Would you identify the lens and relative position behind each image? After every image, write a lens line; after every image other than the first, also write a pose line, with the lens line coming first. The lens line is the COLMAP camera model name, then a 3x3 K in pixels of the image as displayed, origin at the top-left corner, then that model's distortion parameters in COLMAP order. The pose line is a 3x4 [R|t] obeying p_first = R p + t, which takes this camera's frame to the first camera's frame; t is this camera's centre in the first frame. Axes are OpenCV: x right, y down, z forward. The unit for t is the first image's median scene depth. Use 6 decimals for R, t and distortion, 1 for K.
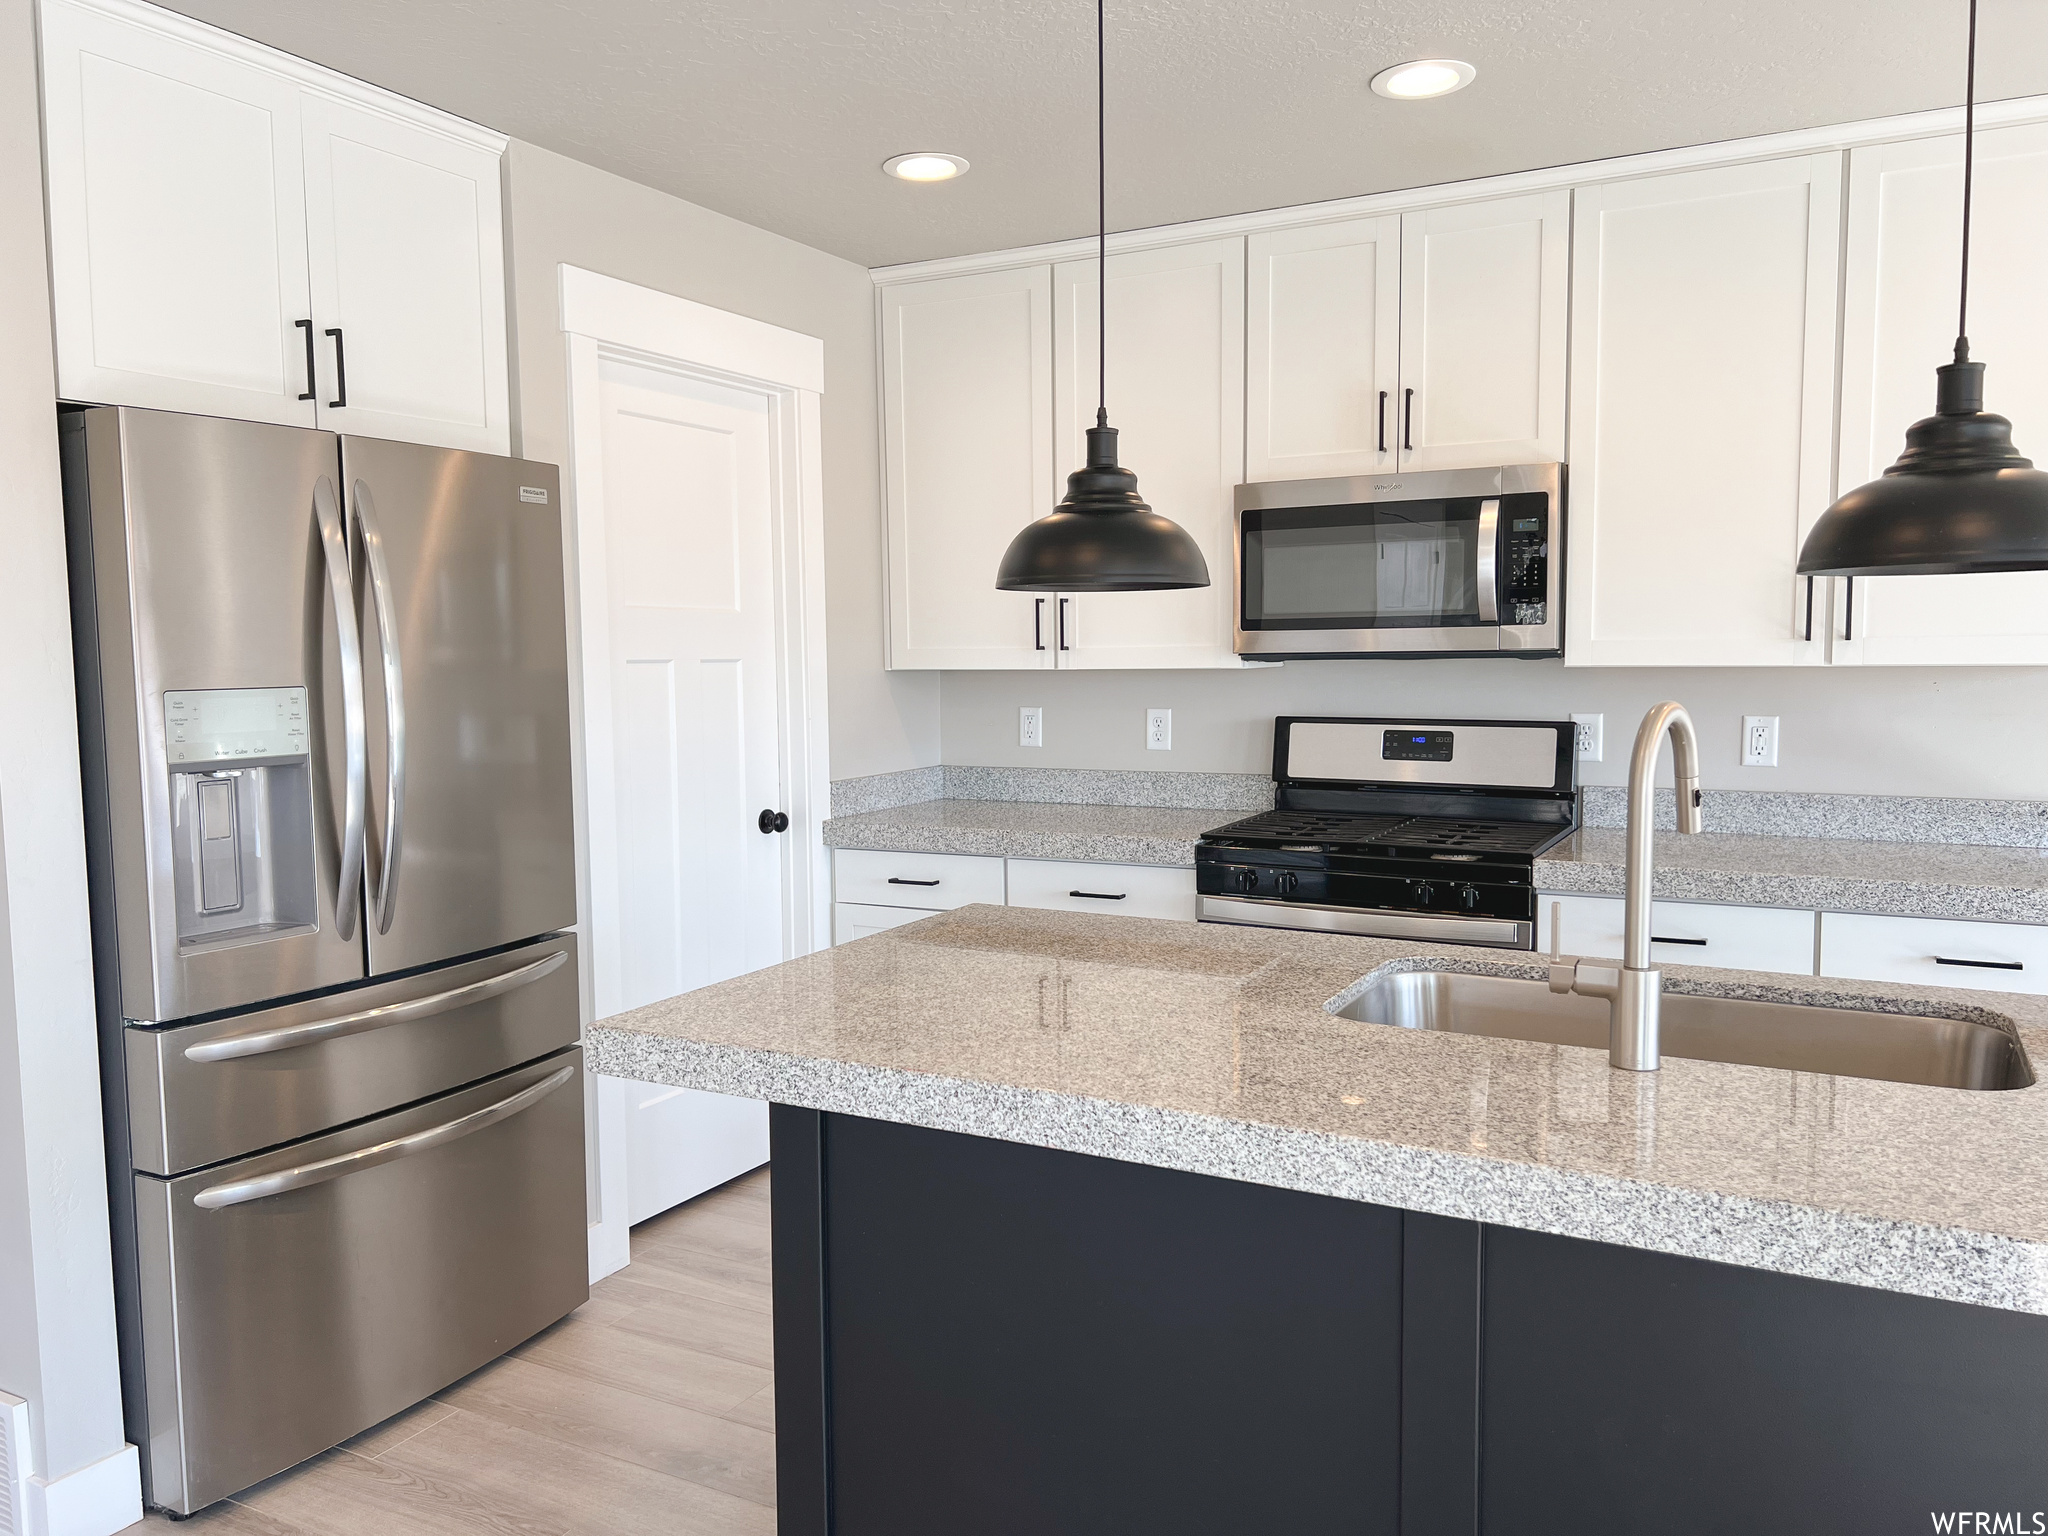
lens RADIAL K [[1534.4, 0, 1031.6], [0, 1534.4, 776.9], [0, 0, 1]] dist [0.071024, -0.076909]
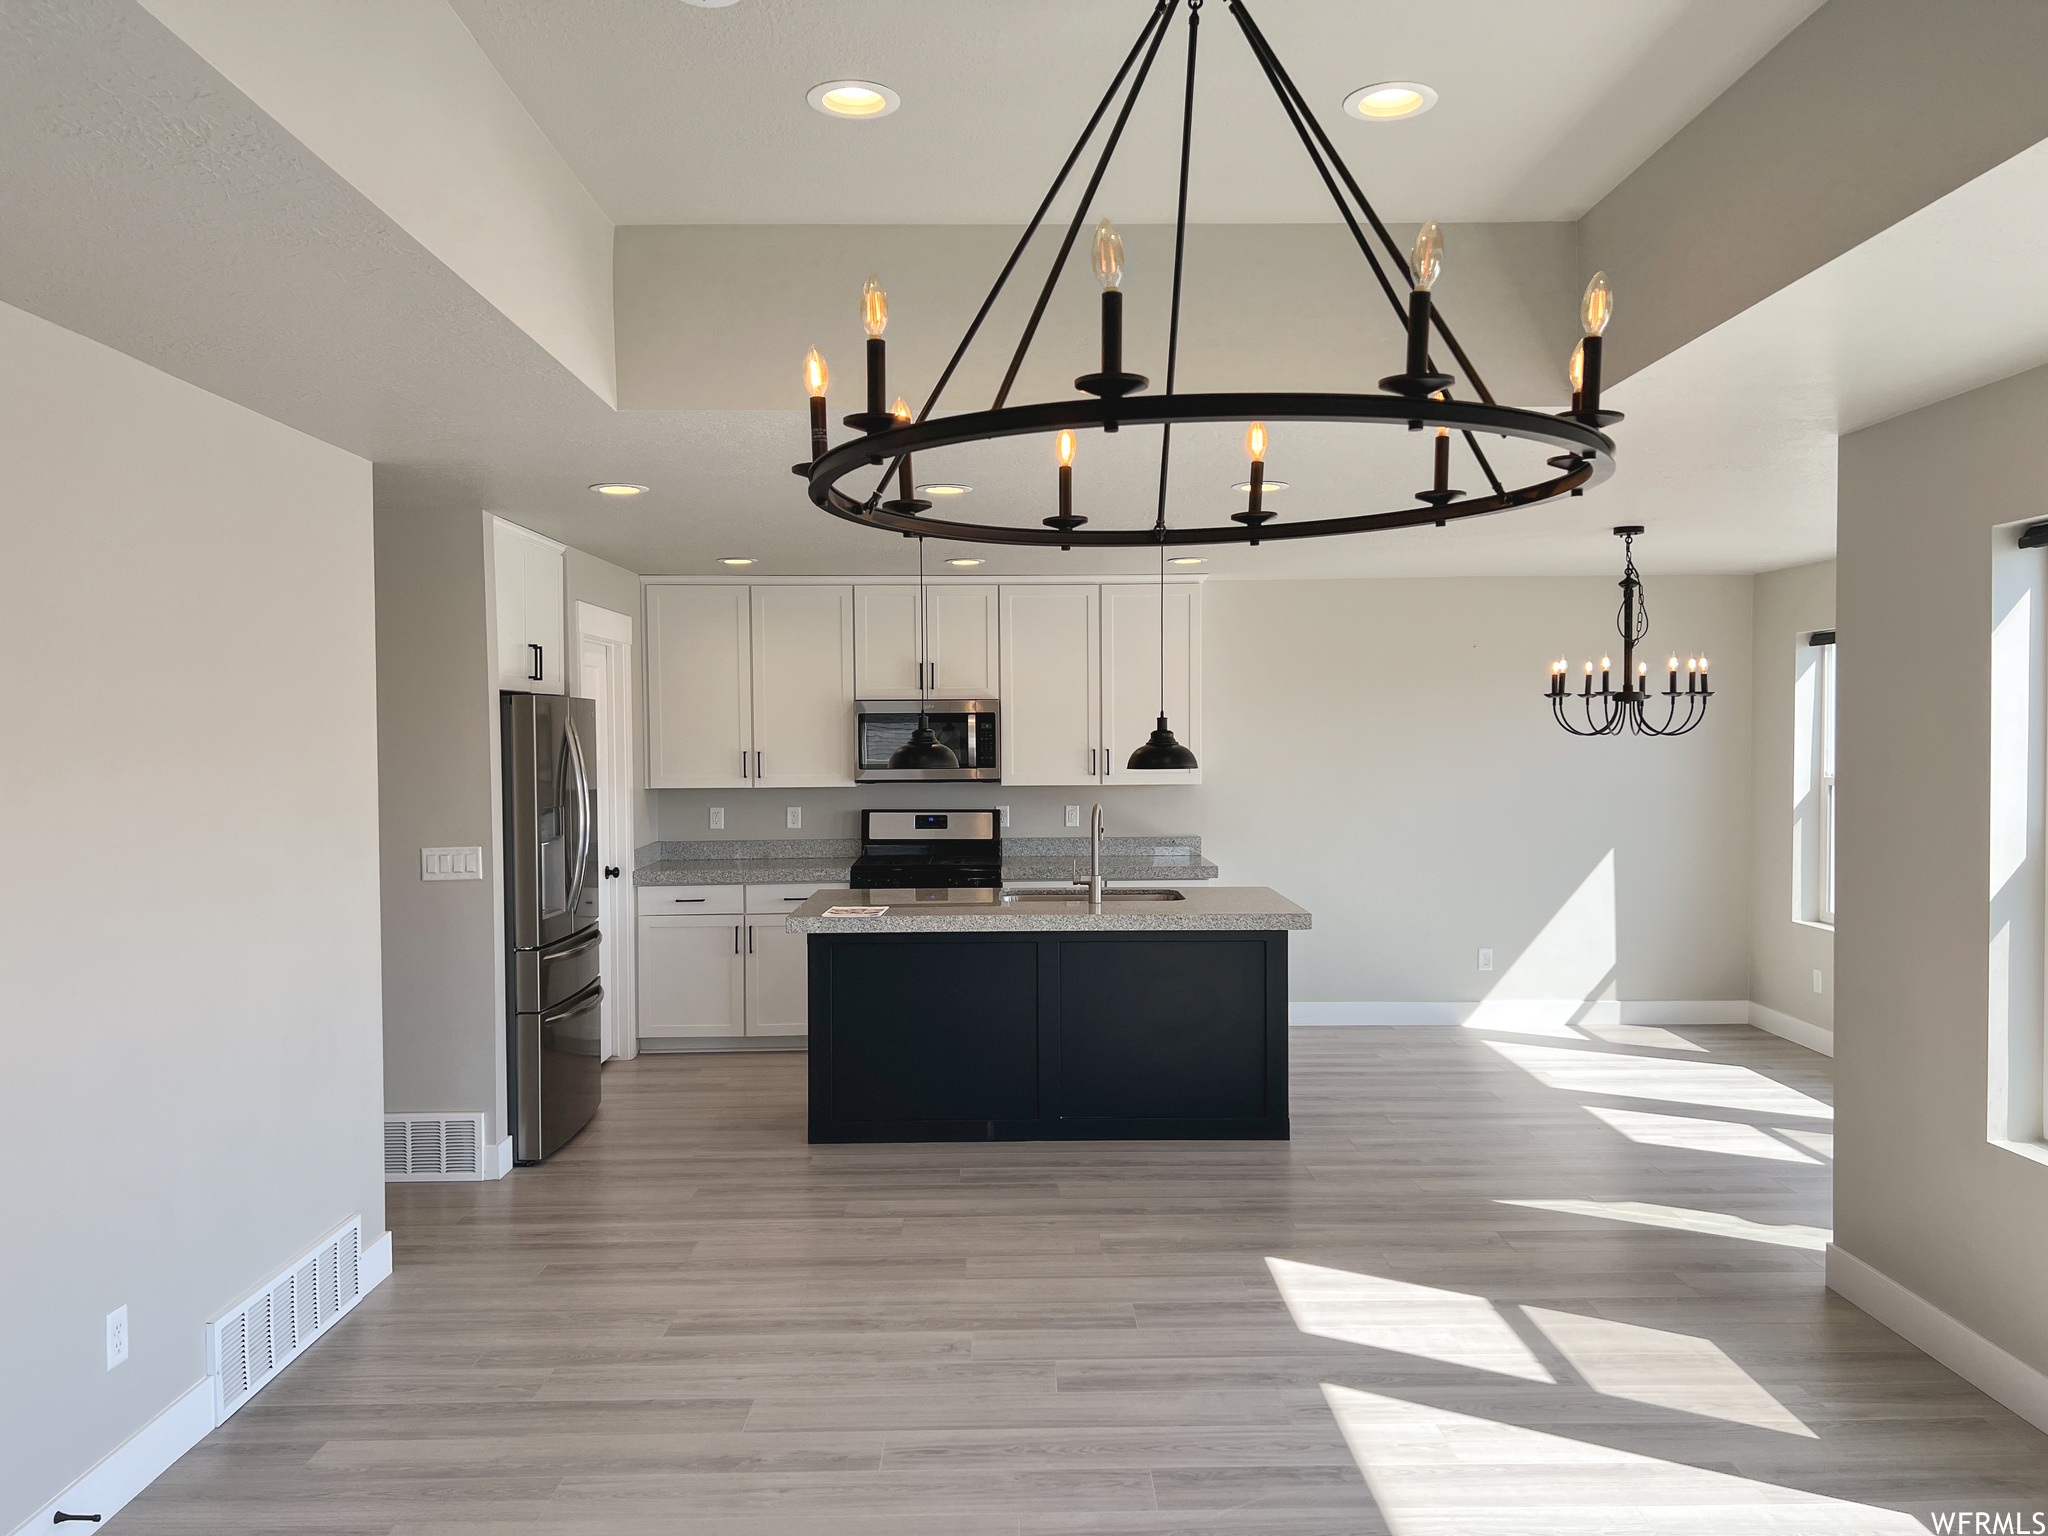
lens RADIAL K [[1540.6, 0, 1034.9], [0, 1540.6, 762.4], [0, 0, 1]] dist [0.104260, -0.133508]
pose [[0.873609, -0.006472, 0.486585, -0.826933], [0.040105, 0.997468, -0.058737, 0.035346], [-0.484972, 0.070828, 0.871657, -1.166478]]
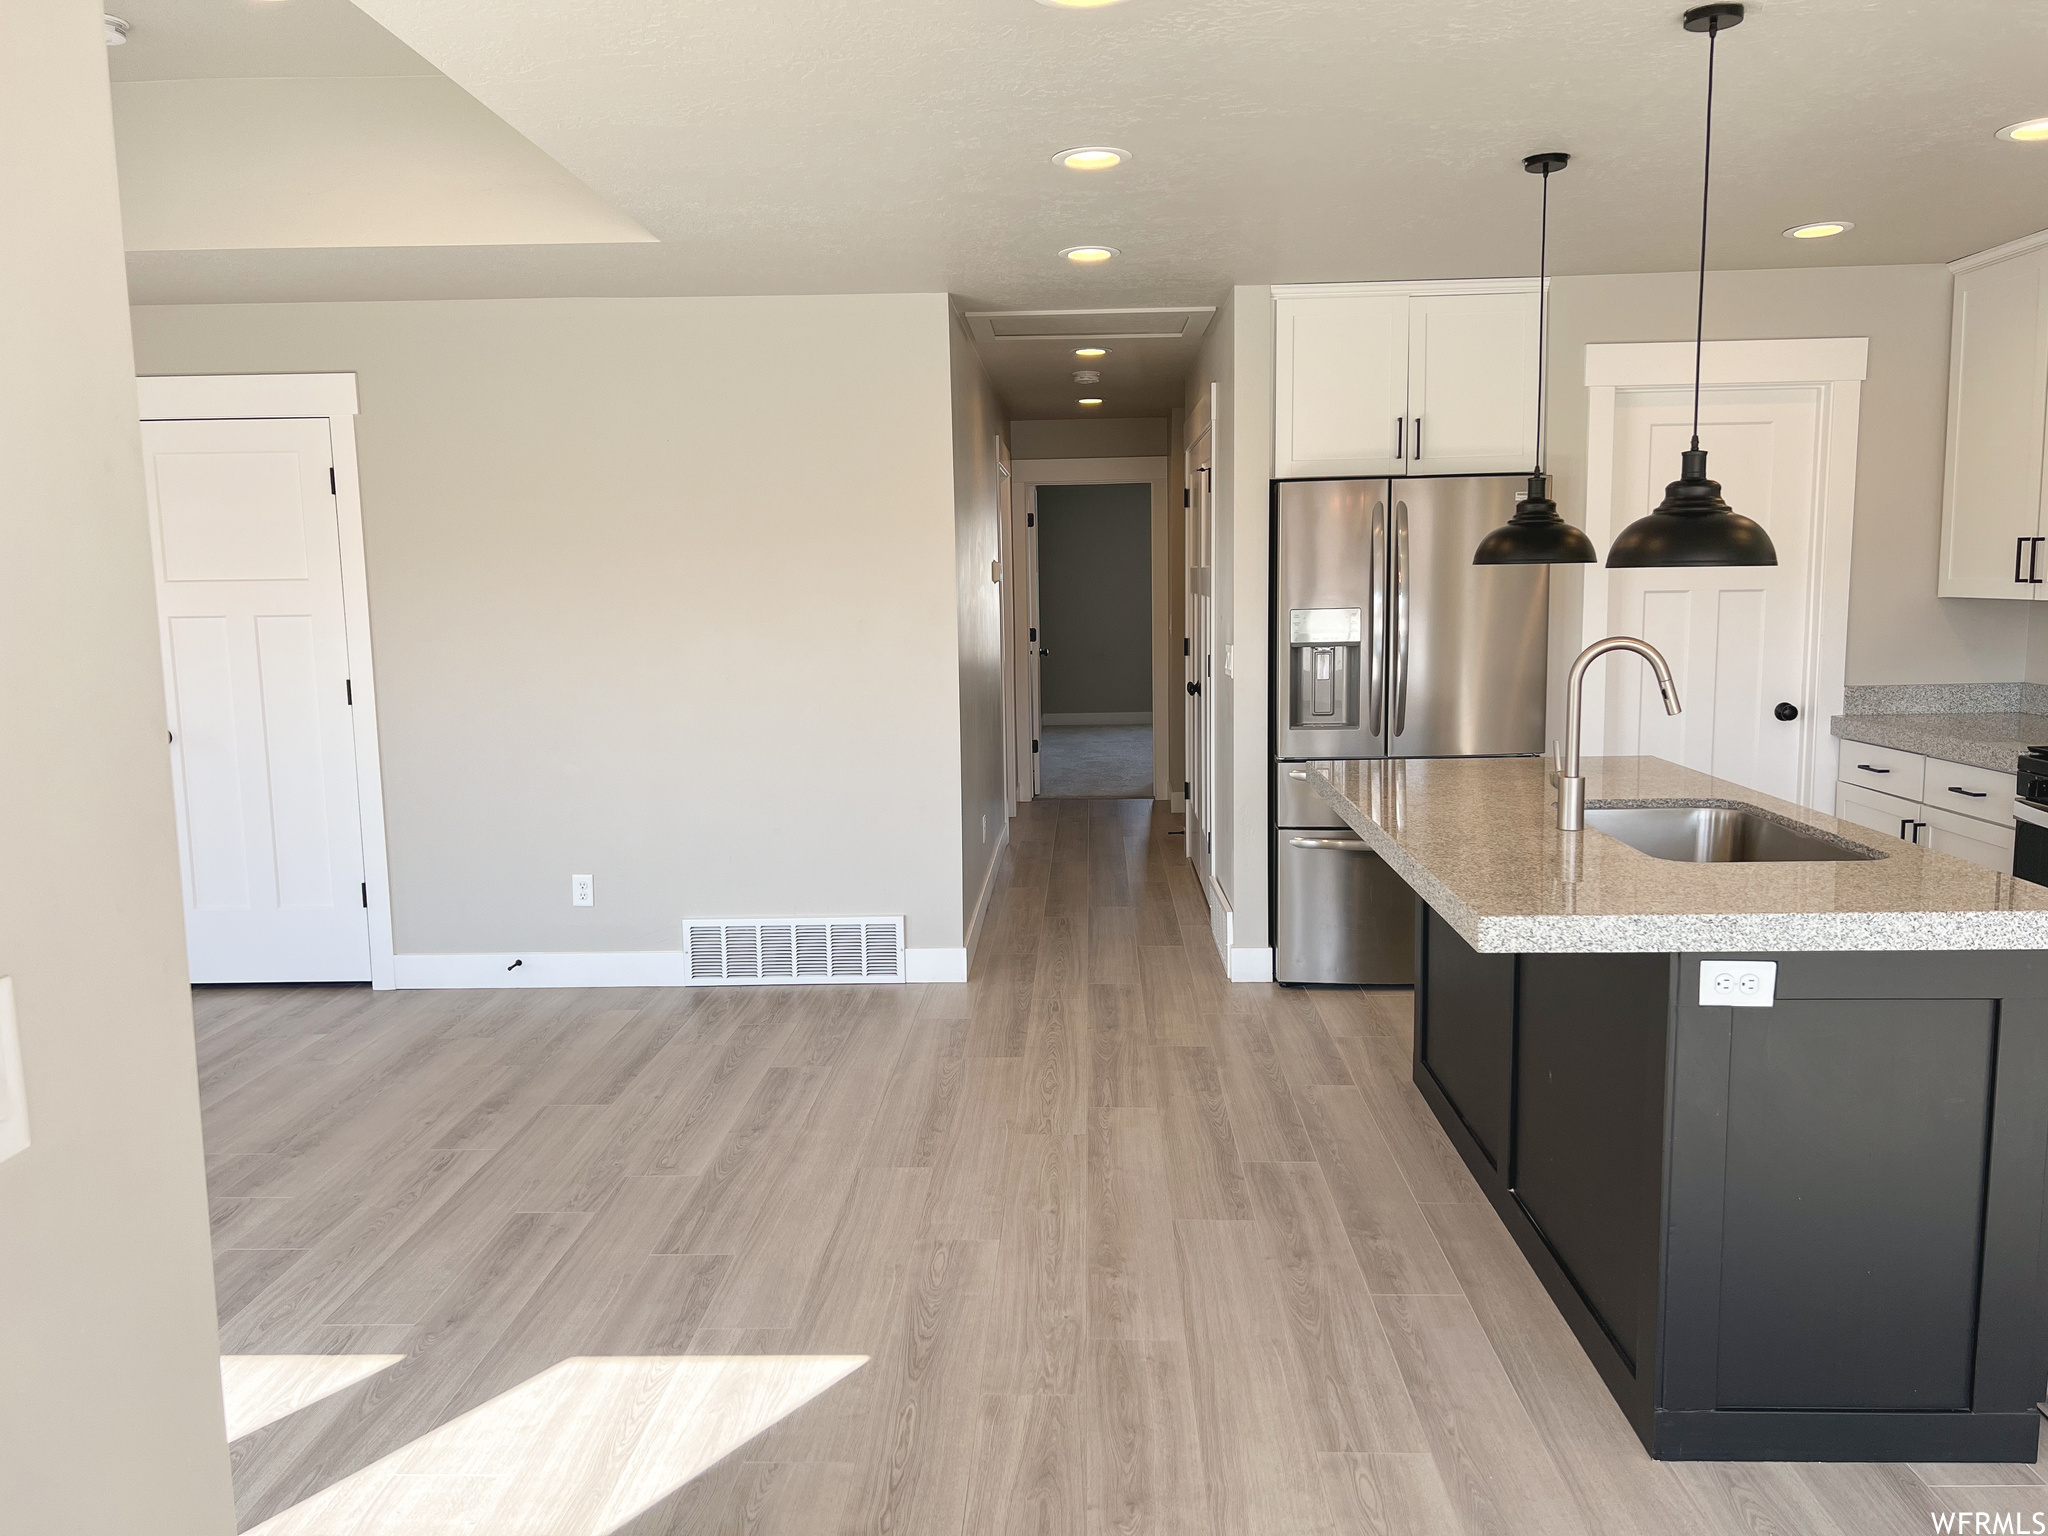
lens RADIAL K [[1534.4, 0, 1031.6], [0, 1534.4, 776.9], [0, 0, 1]] dist [0.071024, -0.076909]
pose [[0.437030, 0.121915, -0.891146, 0.978219], [-0.064151, 0.992473, 0.104316, -0.017705], [0.897156, 0.011579, 0.441562, -0.231906]]
